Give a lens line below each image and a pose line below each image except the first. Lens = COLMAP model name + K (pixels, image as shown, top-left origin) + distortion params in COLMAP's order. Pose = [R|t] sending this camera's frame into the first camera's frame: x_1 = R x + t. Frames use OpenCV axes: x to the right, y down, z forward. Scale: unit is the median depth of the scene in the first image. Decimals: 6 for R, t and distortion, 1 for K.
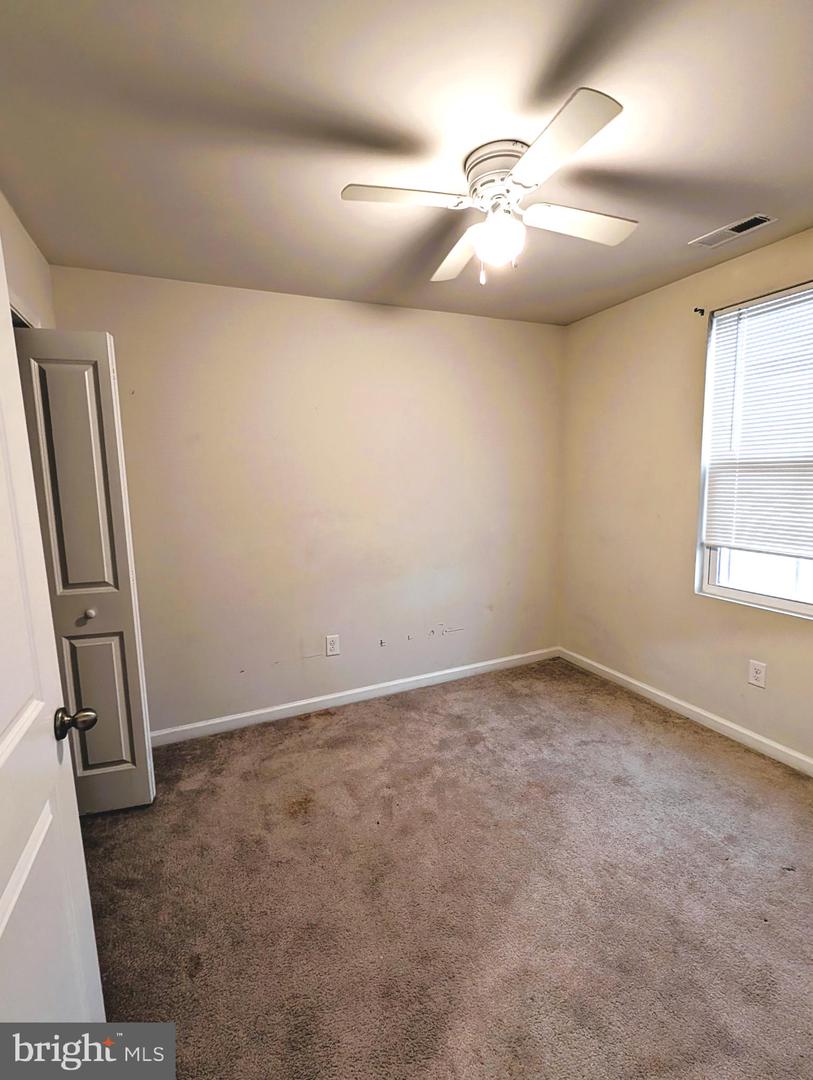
lens RADIAL K [[490.9, 0, 400.3], [0, 490.9, 540.2], [0, 0, 1]] dist [0.000511, 0.000623]
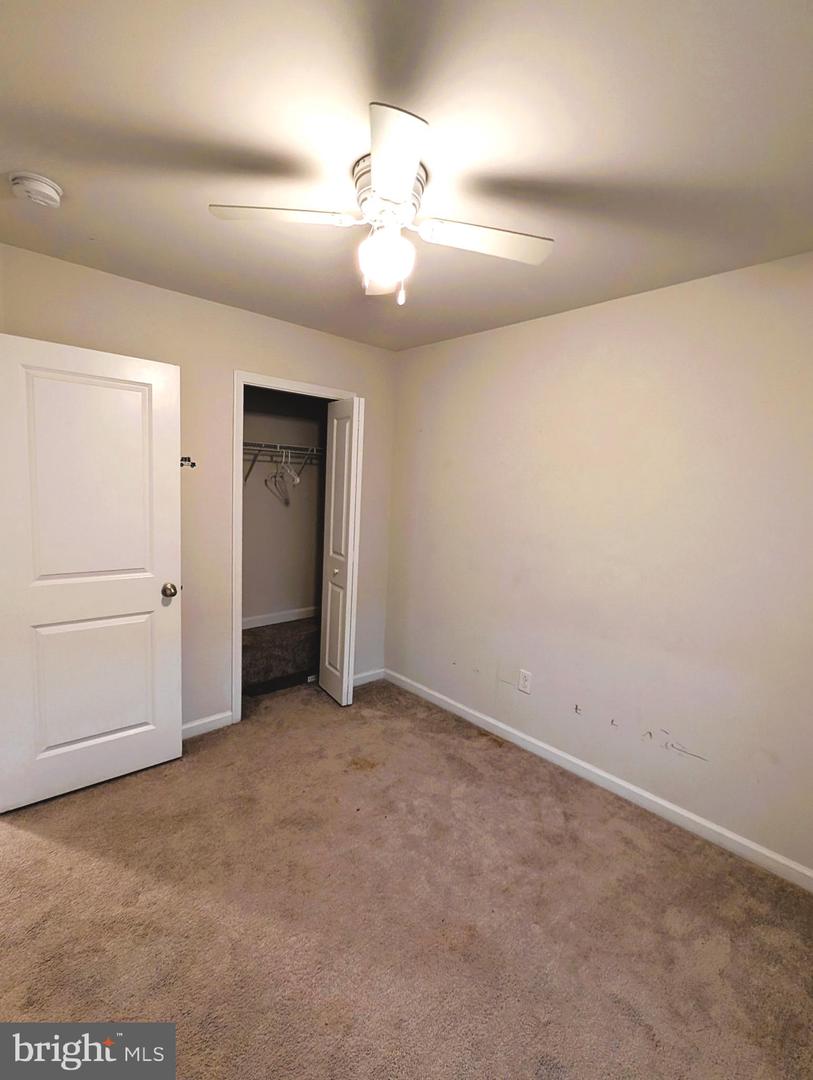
lens RADIAL K [[490.9, 0, 400.3], [0, 490.9, 540.2], [0, 0, 1]] dist [0.000511, 0.000623]
pose [[0.312630, 0.155213, -0.937108, 0.762040], [-0.180324, 0.978317, 0.101880, -0.124866], [0.932602, 0.137132, 0.333839, 0.517598]]
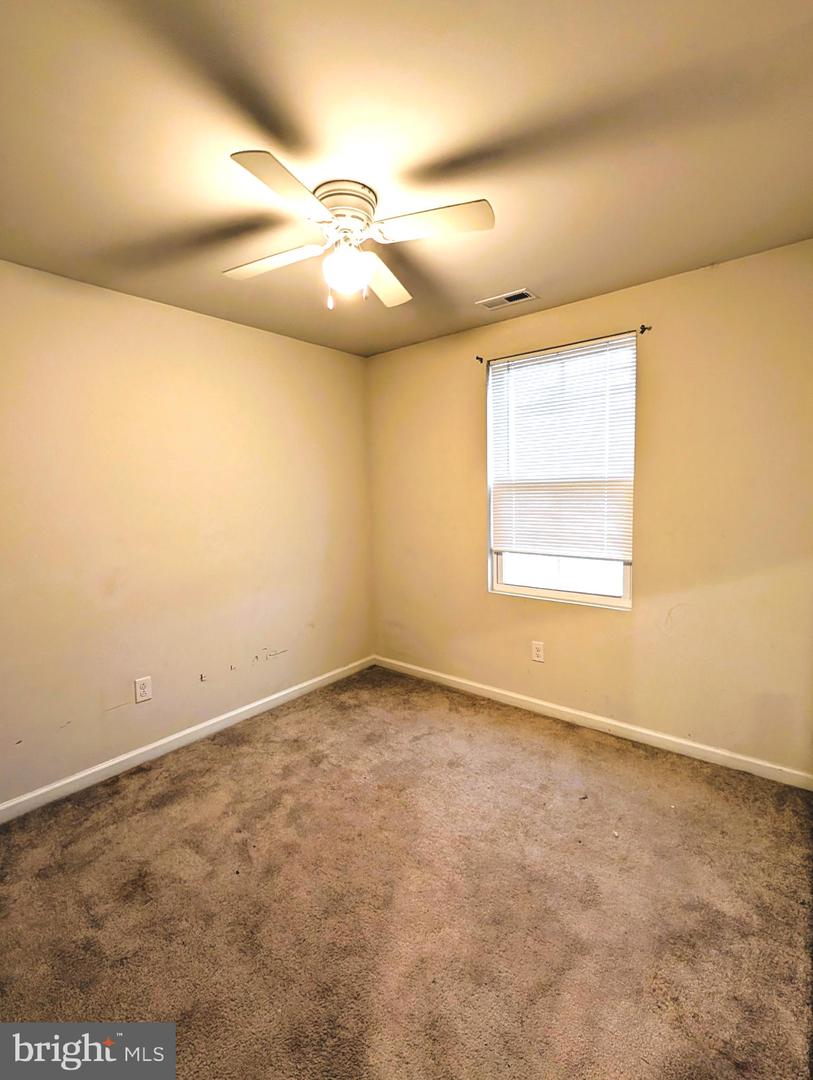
lens RADIAL K [[490.9, 0, 400.3], [0, 490.9, 540.2], [0, 0, 1]] dist [0.000511, 0.000623]
pose [[0.897996, -0.039915, 0.438189, -0.121151], [0.058702, 0.997842, -0.029405, 0.005629], [-0.436070, 0.052128, 0.898402, 0.016601]]
